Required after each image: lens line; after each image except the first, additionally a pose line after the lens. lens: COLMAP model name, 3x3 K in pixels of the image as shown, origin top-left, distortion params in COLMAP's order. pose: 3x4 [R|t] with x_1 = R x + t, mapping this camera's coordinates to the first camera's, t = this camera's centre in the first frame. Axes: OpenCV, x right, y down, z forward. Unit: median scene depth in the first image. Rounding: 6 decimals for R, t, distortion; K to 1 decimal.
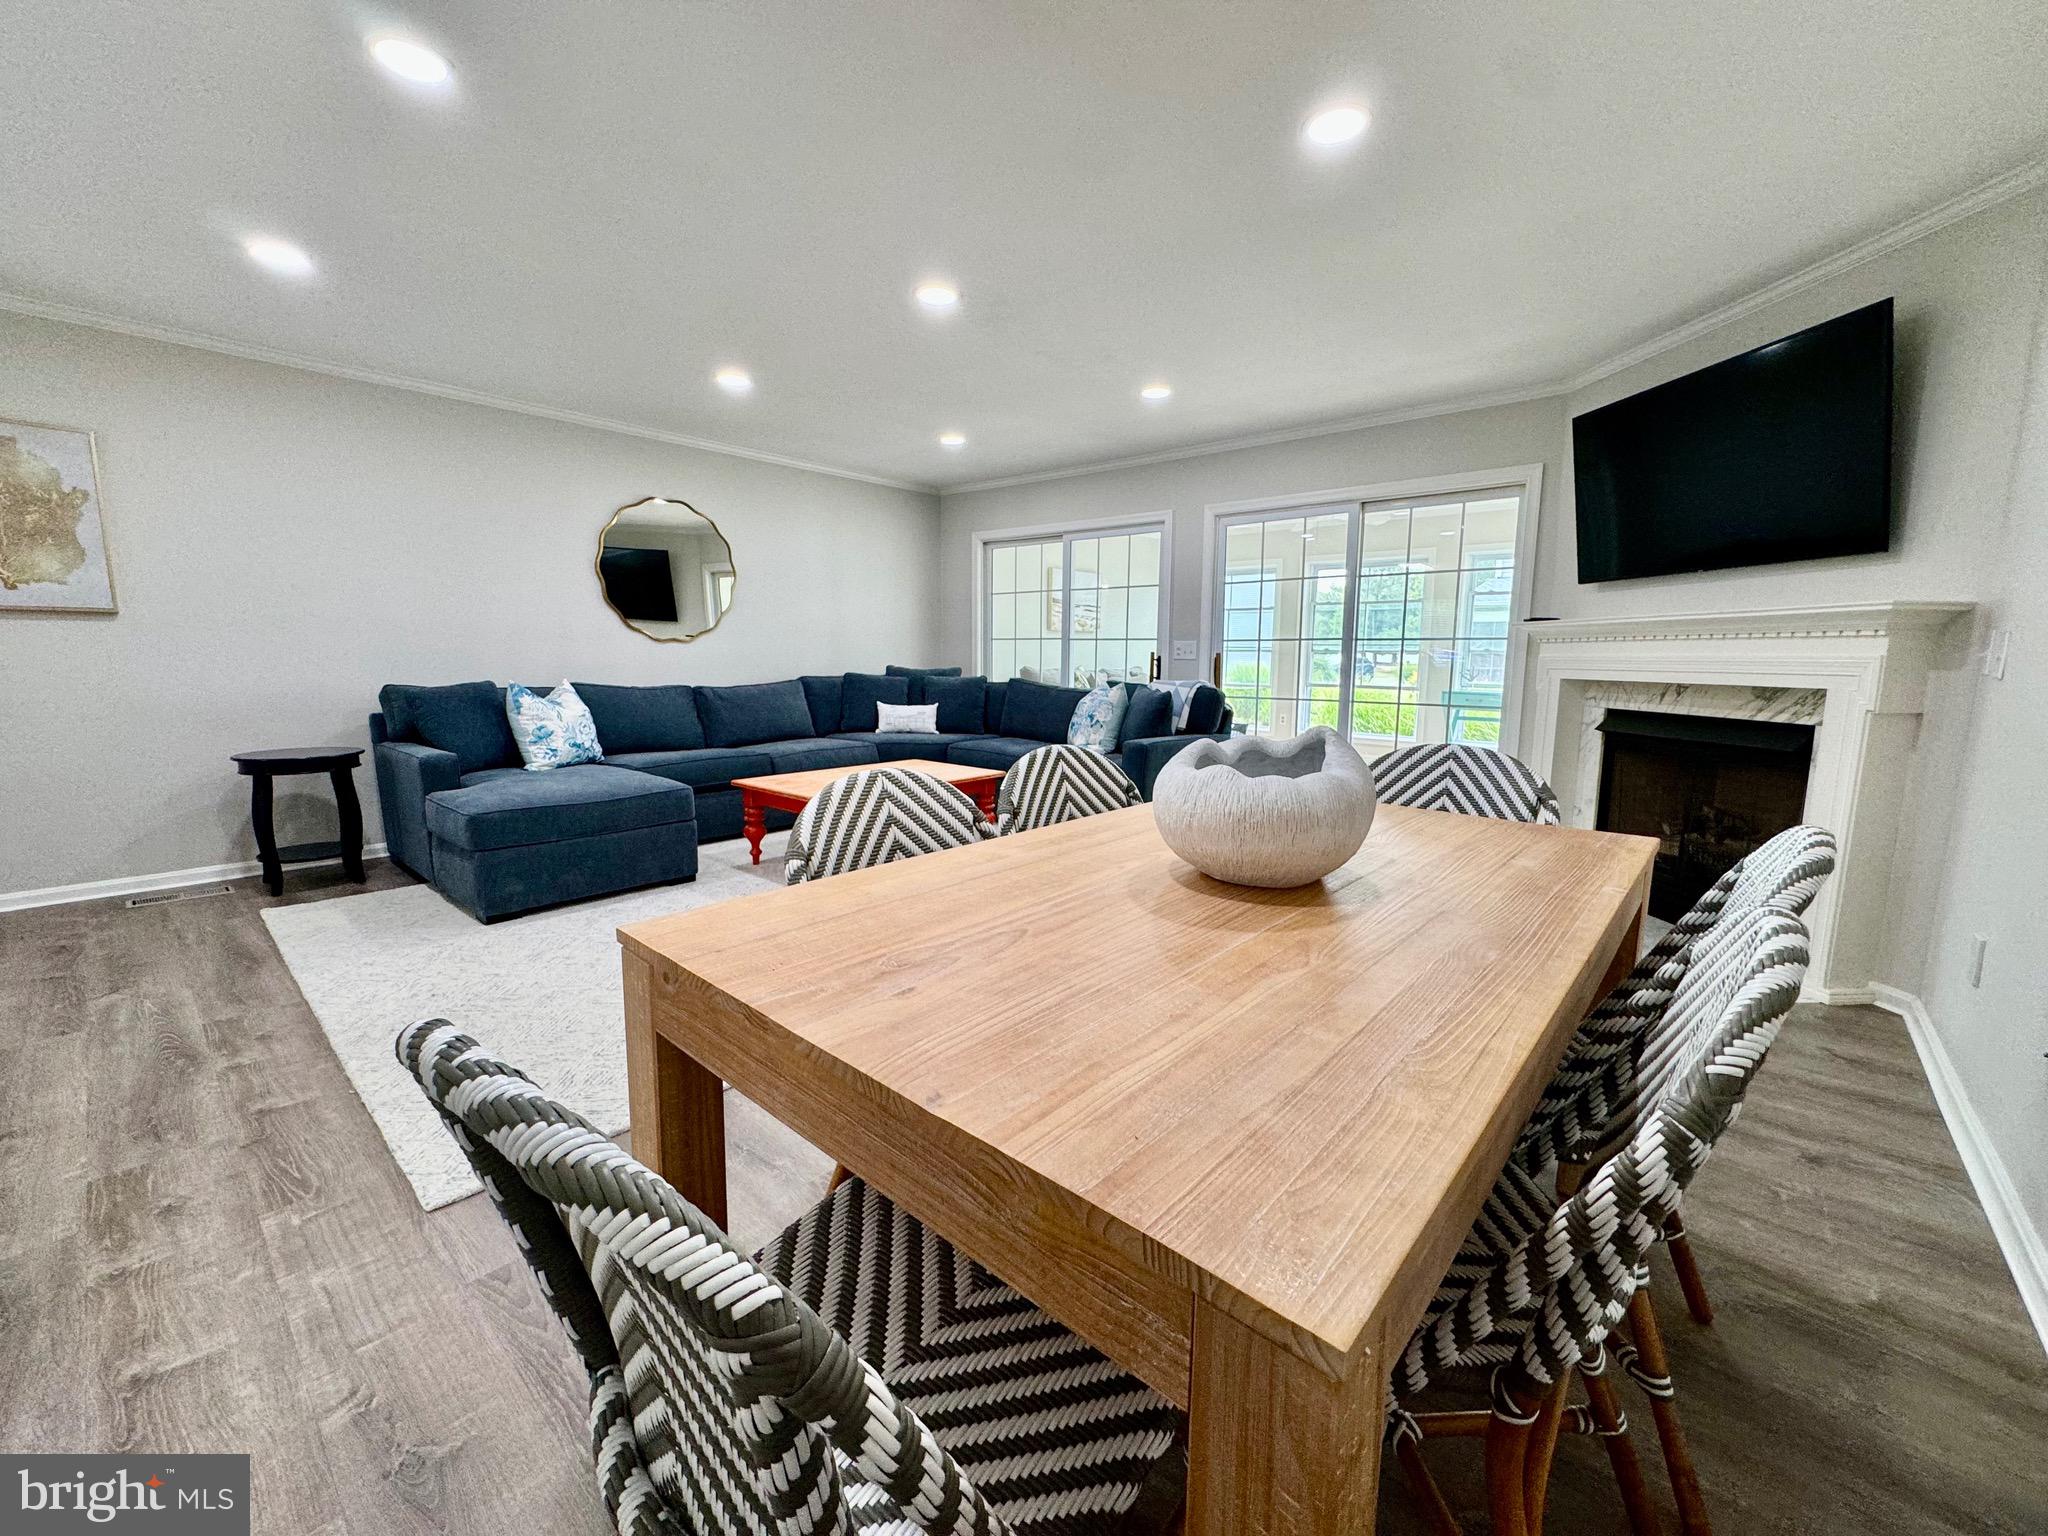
lens RADIAL K [[818.3, 0, 1021.1], [0, 818.3, 765.2], [0, 0, 1]] dist [-0.002762, 0.000529]
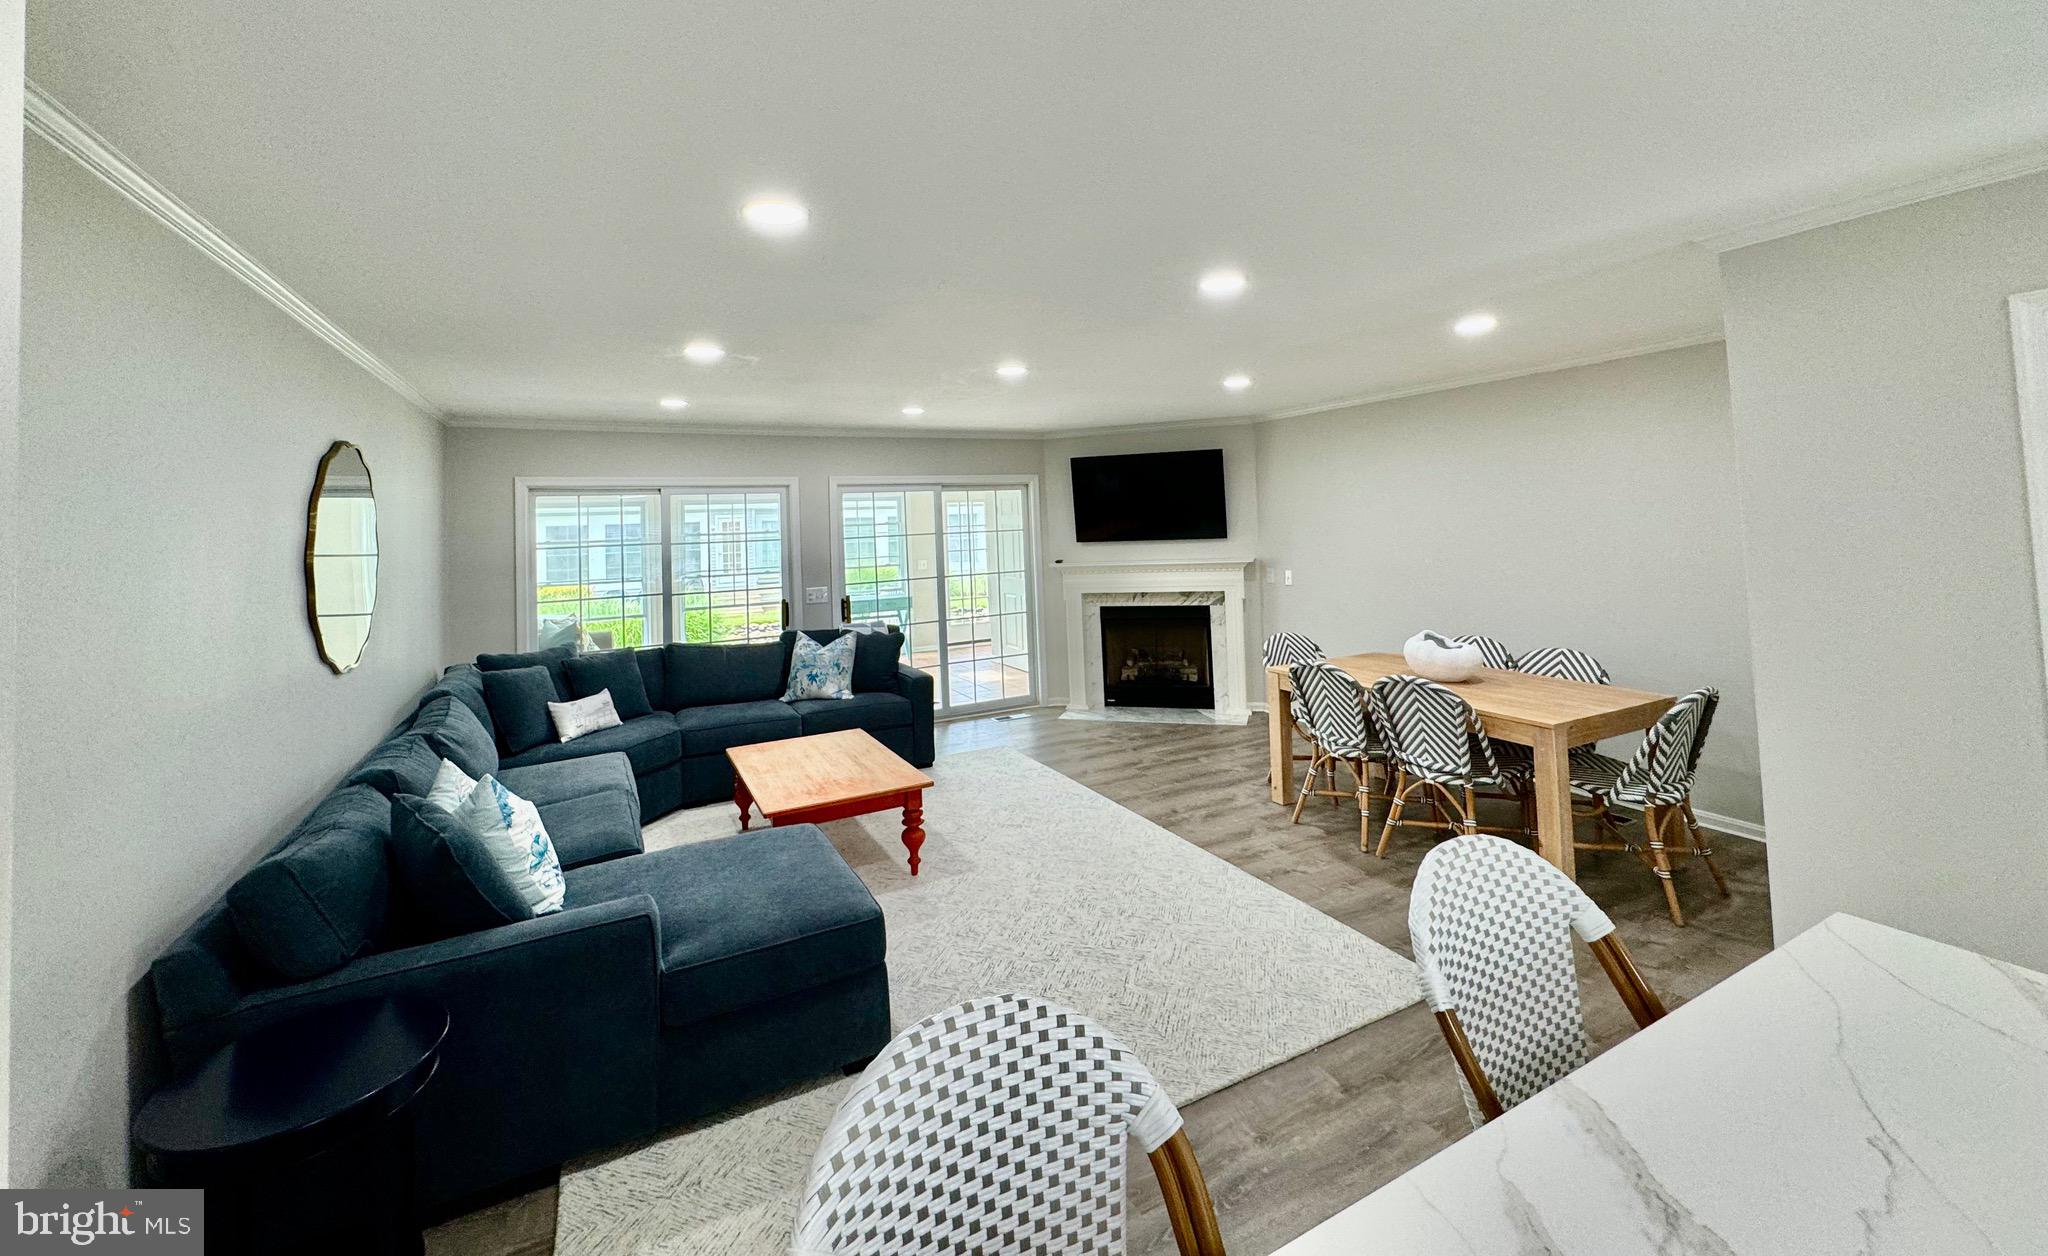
lens RADIAL K [[818.0, 0, 1021.4], [0, 818.0, 484.9], [0, 0, 1]] dist [-0.002649, 0.000120]
pose [[0.360797, 0.020825, 0.932412, -1.025637], [0.167975, 0.981951, -0.086929, -0.191011], [-0.917393, 0.187985, 0.350787, 0.392858]]
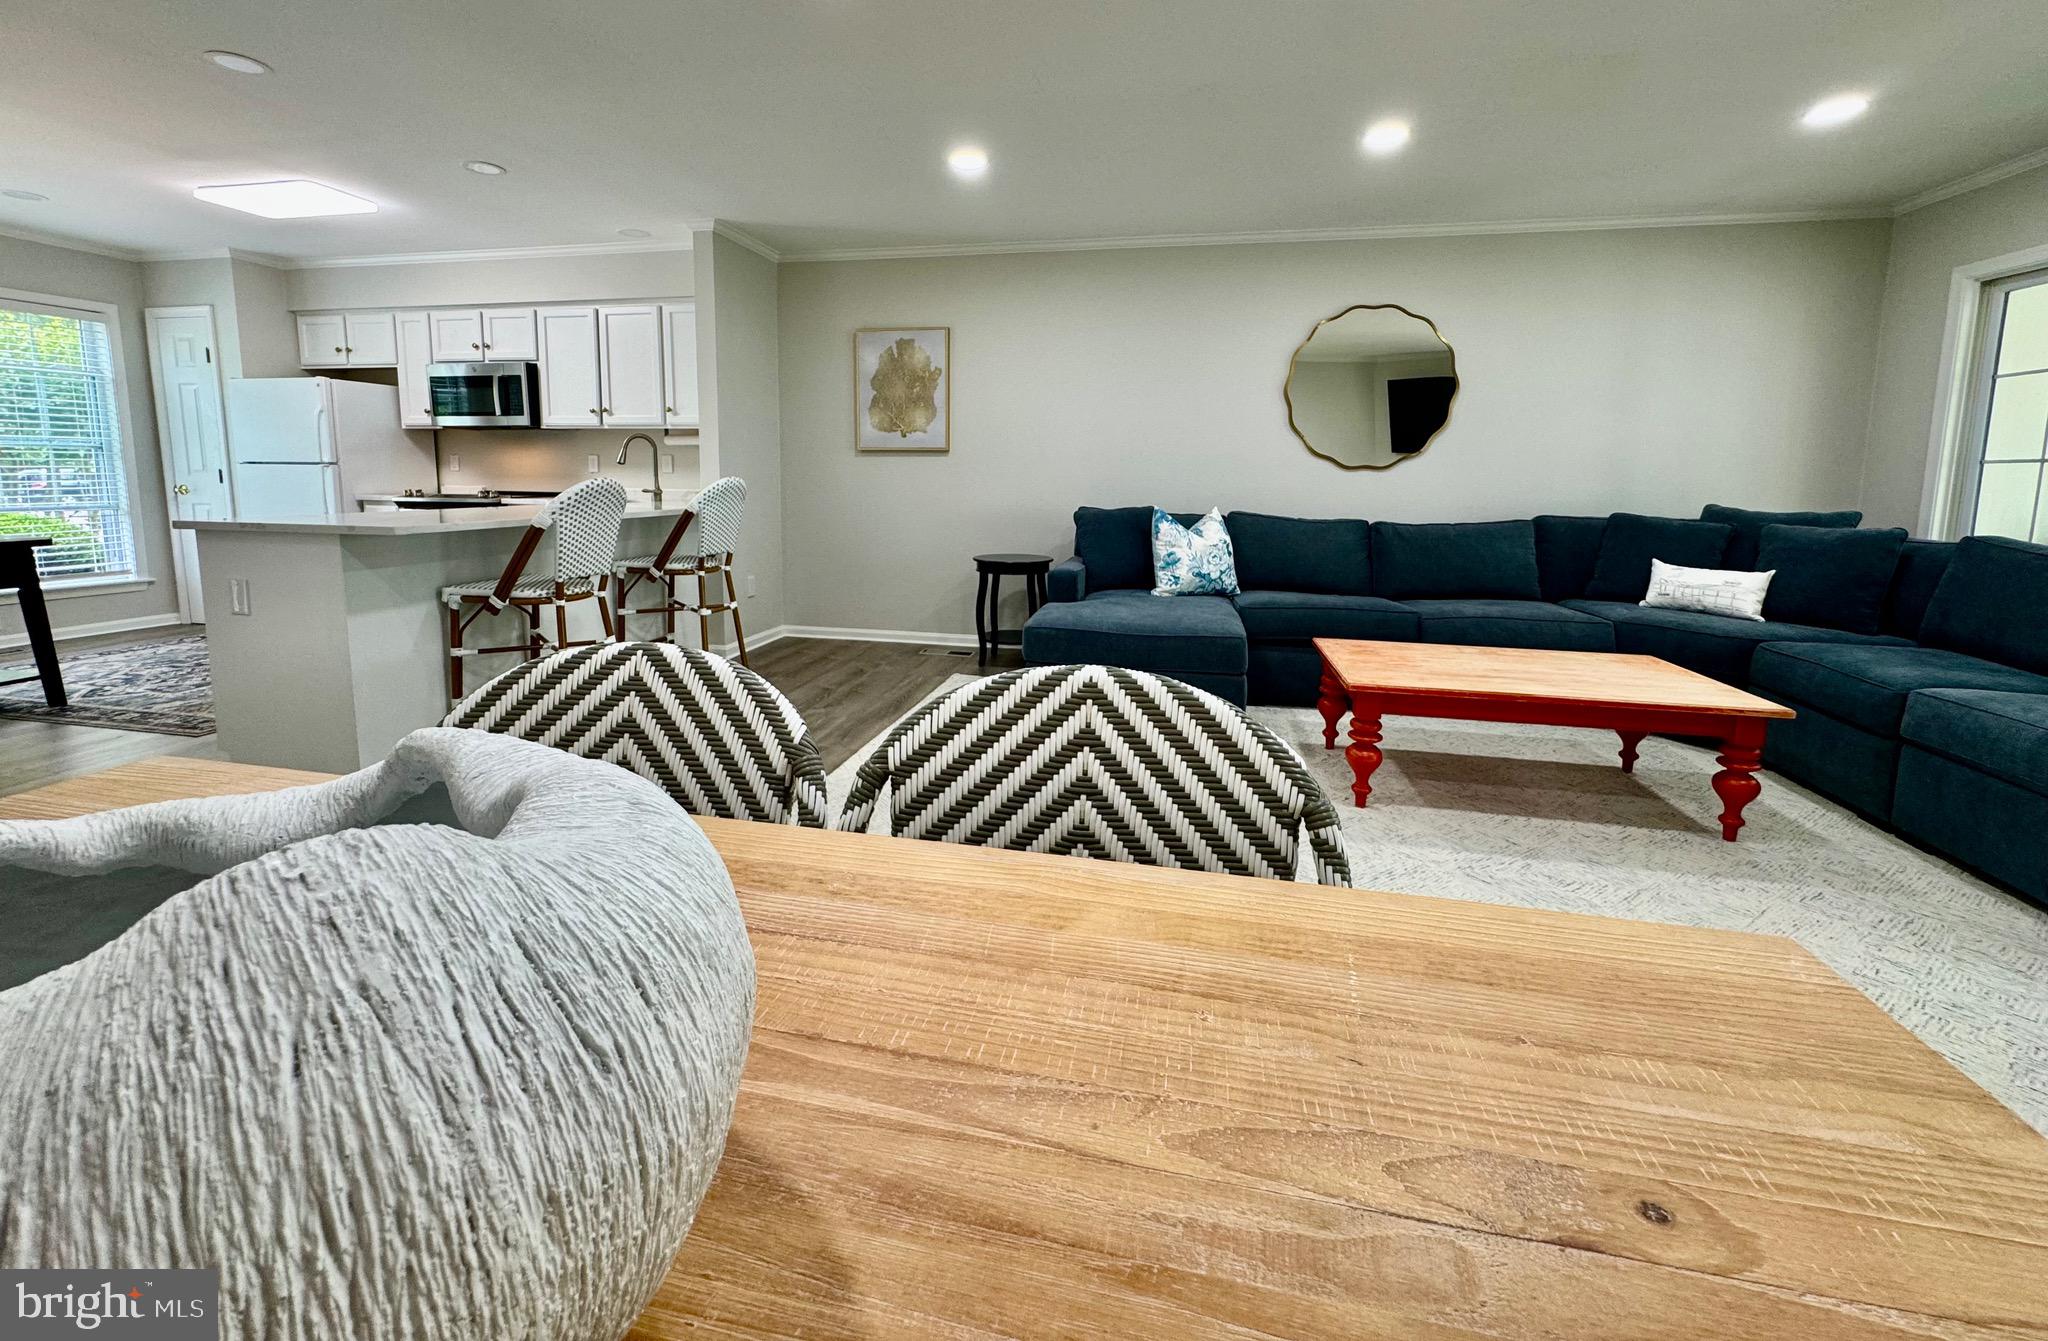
lens RADIAL K [[816.9, 0, 1022.4], [0, 816.9, 572.6], [0, 0, 1]] dist [-0.001690, -0.000467]
pose [[0.501466, 0.099806, -0.859401, 0.185945], [-0.126675, 0.991089, 0.041184, -0.041189], [0.855853, 0.088212, 0.509641, 0.329227]]
